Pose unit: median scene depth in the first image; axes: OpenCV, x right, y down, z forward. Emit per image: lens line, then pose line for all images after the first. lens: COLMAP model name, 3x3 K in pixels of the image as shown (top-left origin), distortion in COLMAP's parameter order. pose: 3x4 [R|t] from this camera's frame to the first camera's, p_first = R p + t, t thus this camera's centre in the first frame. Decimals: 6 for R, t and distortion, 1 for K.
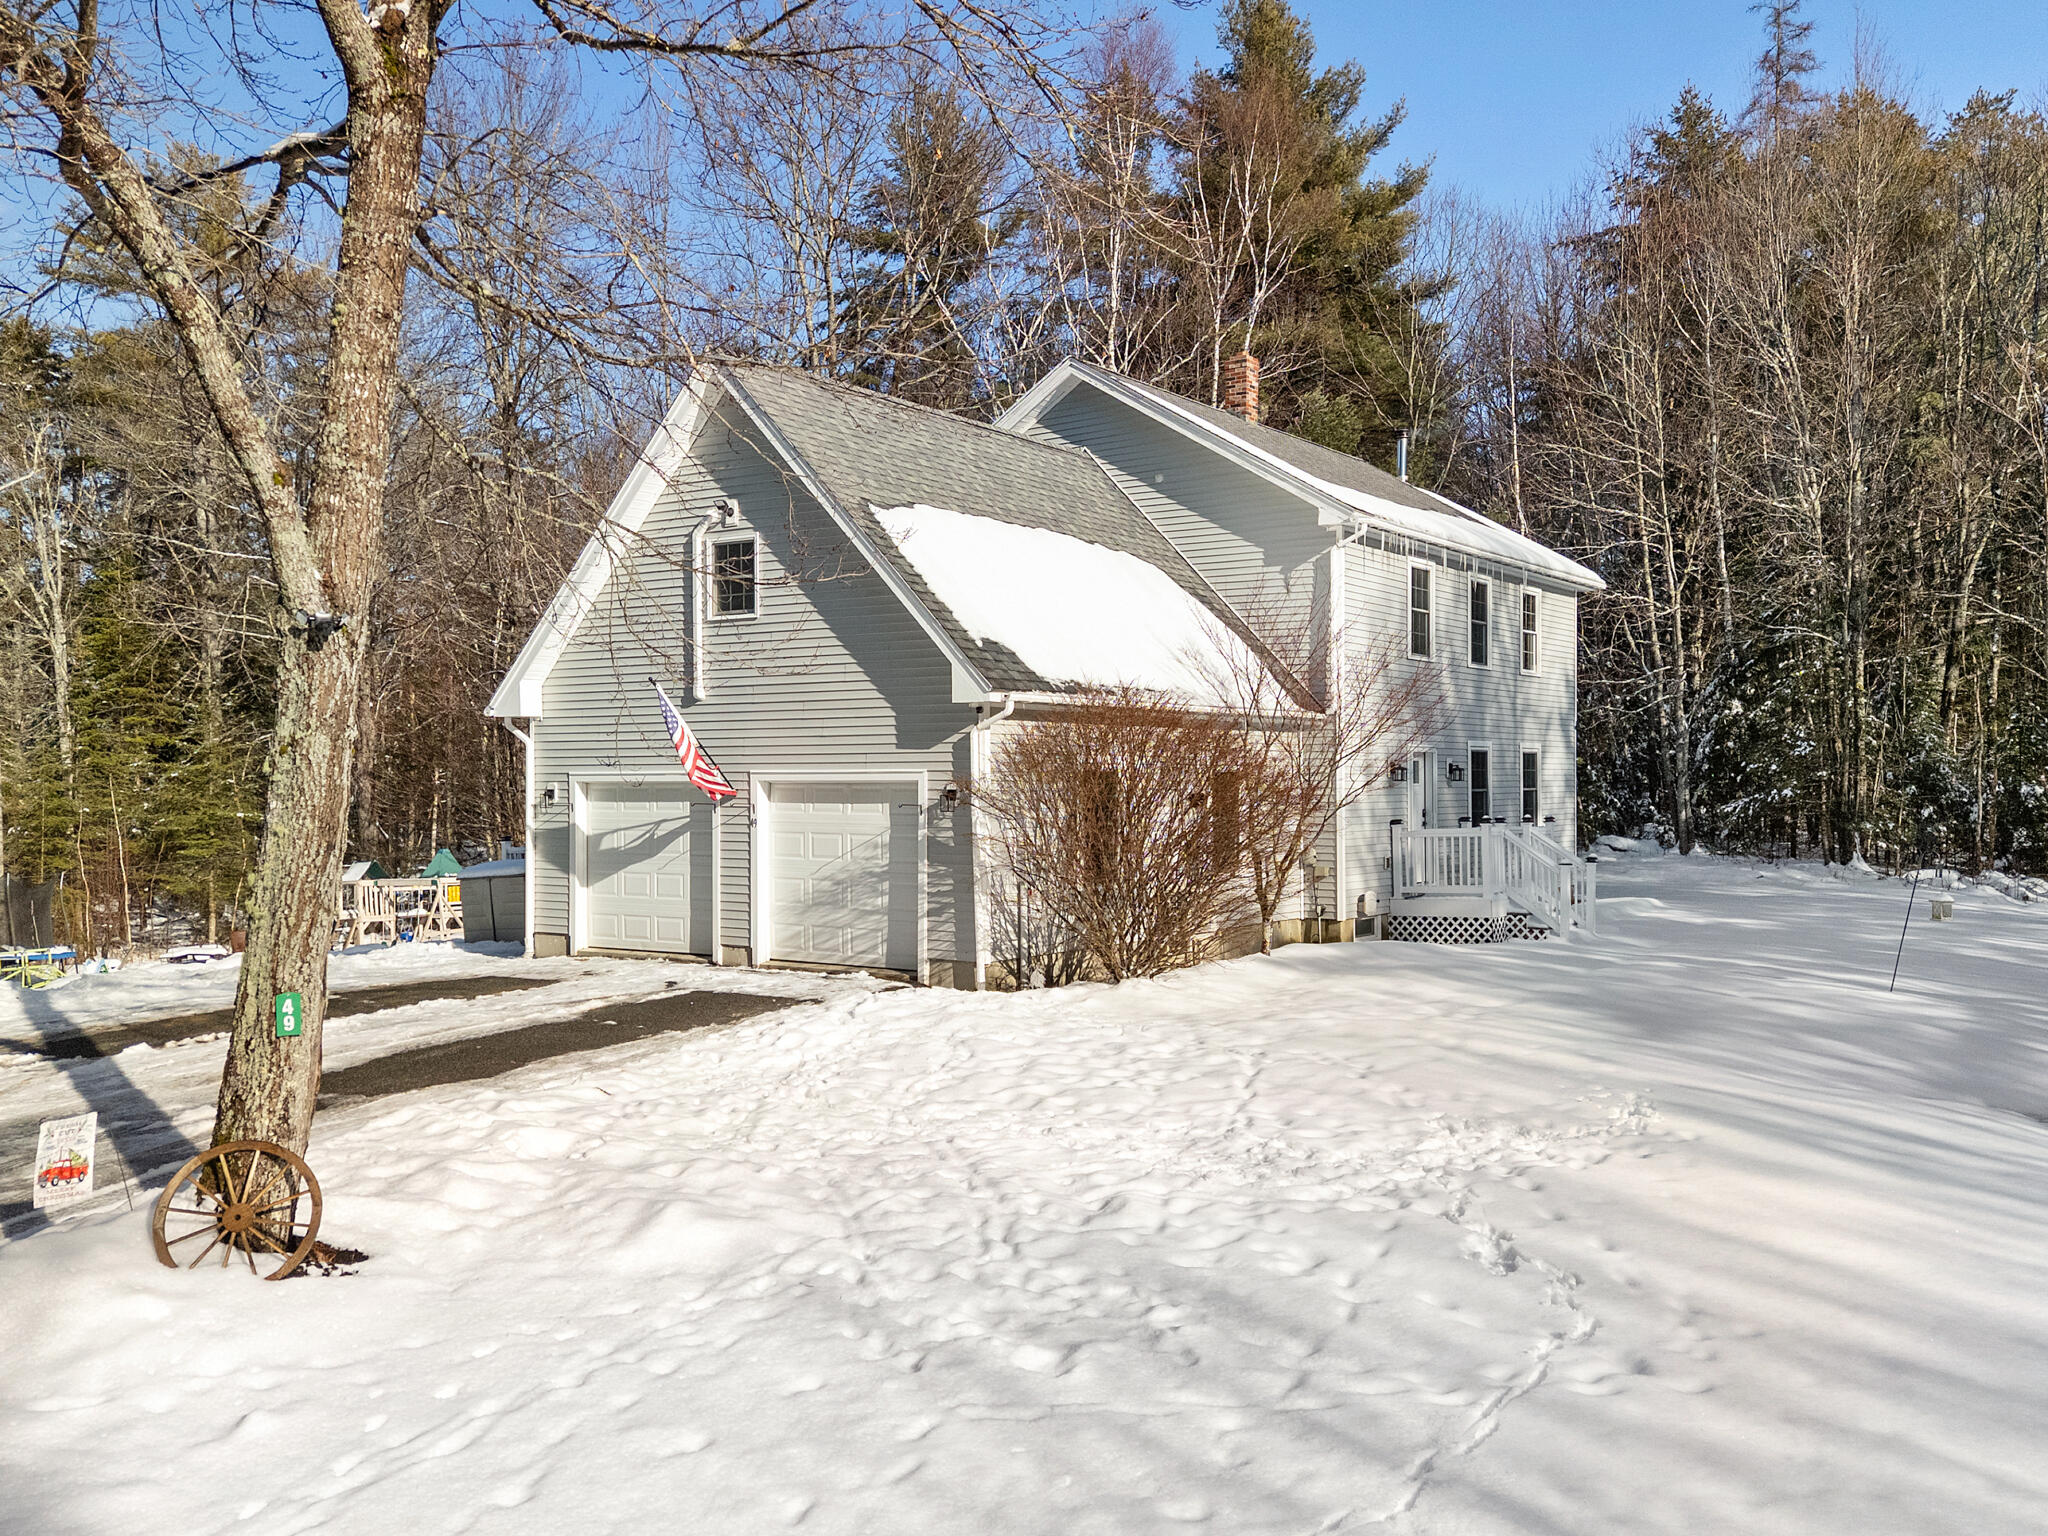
lens RADIAL K [[1476.1, 0, 1019.9], [0, 1476.1, 733.6], [0, 0, 1]] dist [0.026730, -0.006209]
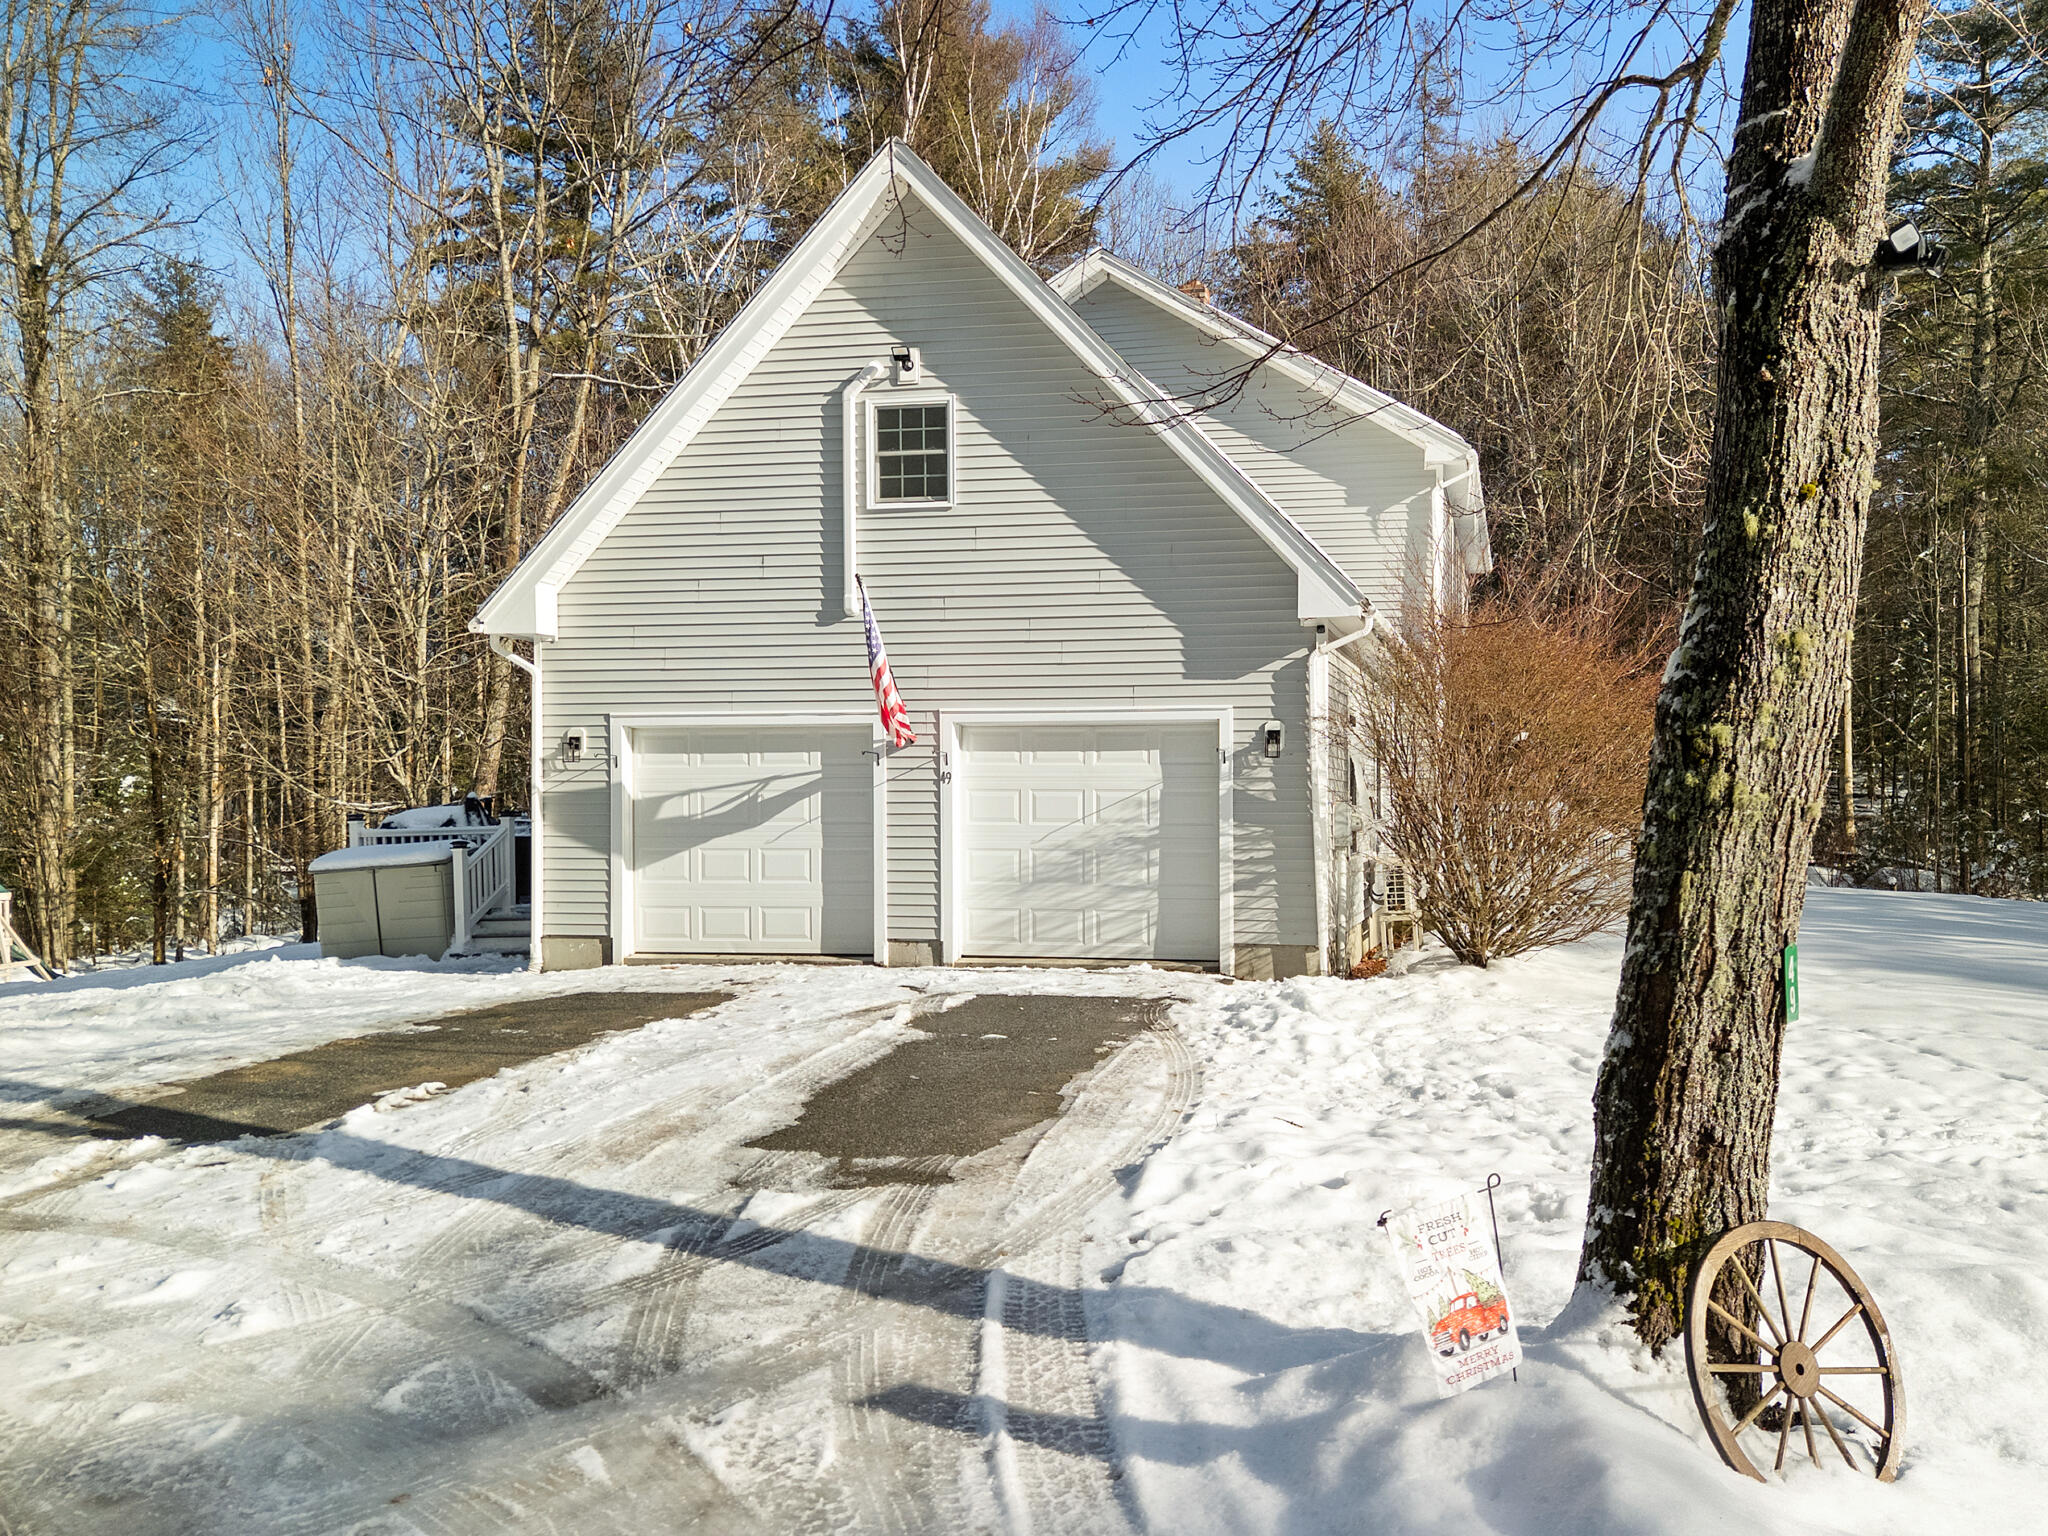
lens RADIAL K [[1515.6, 0, 1026.5], [0, 1515.6, 775.3], [0, 0, 1]] dist [0.011721, 0.000750]
pose [[0.937002, 0.008216, 0.349227, -0.401057], [-0.014382, 0.999783, 0.015067, 0.045681], [-0.349028, -0.019141, 0.936917, 0.247727]]
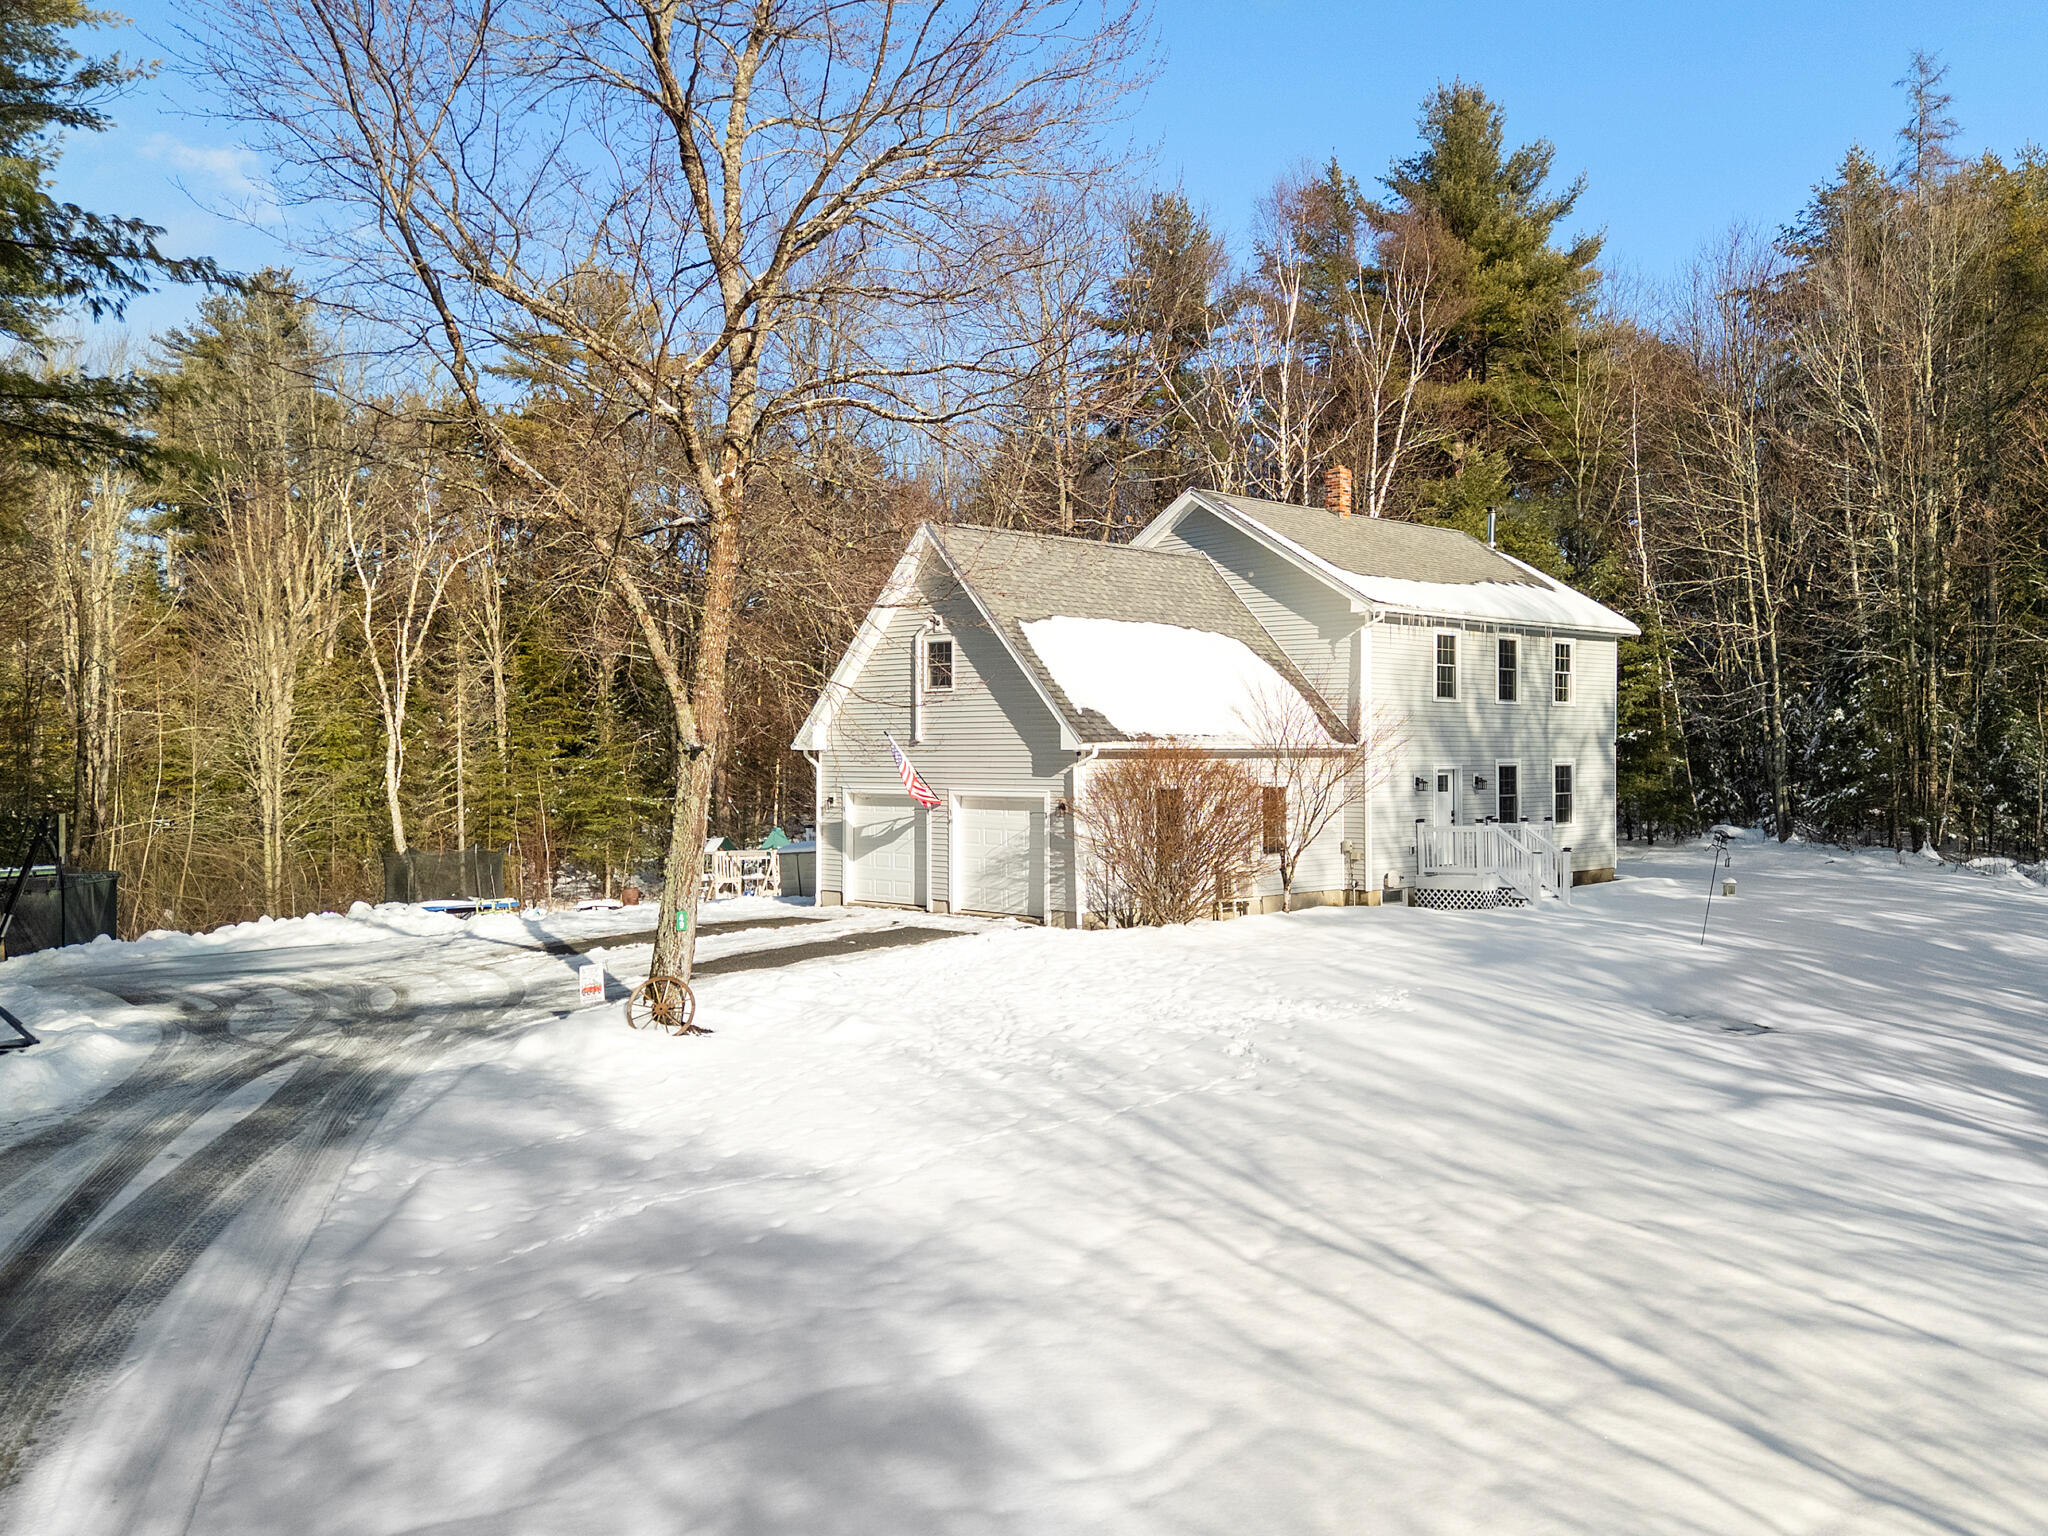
lens RADIAL K [[1423.3, 0, 1108.7], [0, 1423.3, 677.6], [0, 0, 1]] dist [0.052313, -0.063619]
pose [[0.988470, -0.007604, -0.151227, 0.209063], [0.004178, 0.999728, -0.022960, -0.055546], [0.151361, 0.022063, 0.988232, -0.460042]]
